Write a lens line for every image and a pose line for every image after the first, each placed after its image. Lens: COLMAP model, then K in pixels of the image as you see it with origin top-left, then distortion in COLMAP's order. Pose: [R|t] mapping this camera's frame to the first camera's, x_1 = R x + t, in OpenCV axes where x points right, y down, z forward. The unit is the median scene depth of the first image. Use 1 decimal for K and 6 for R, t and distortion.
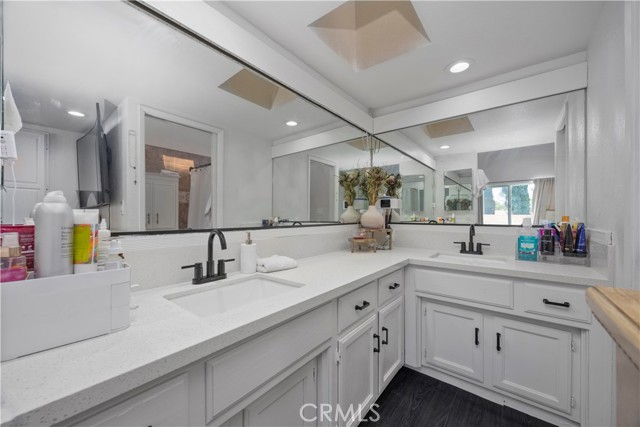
lens RADIAL K [[246.0, 0, 319.3], [0, 246.0, 215.2], [0, 0, 1]] dist [0.001869, 0.000369]
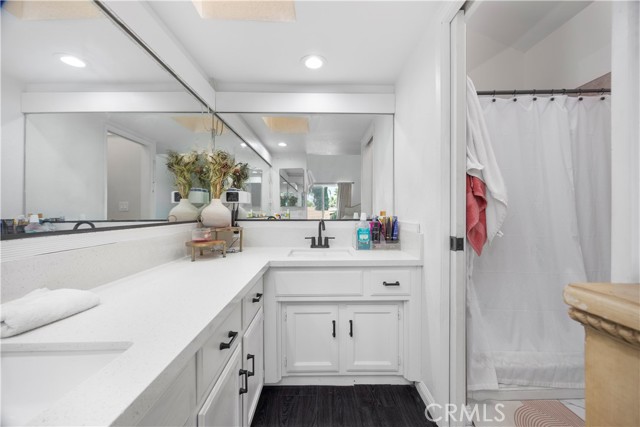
lens RADIAL K [[246.0, 0, 320.3], [0, 246.0, 211.4], [0, 0, 1]] dist [0.001869, 0.000369]
pose [[0.766407, -0.002189, 0.642352, -0.054795], [0.001491, 0.999998, 0.001629, 0.001293], [-0.642354, -0.000290, 0.766408, 0.218839]]
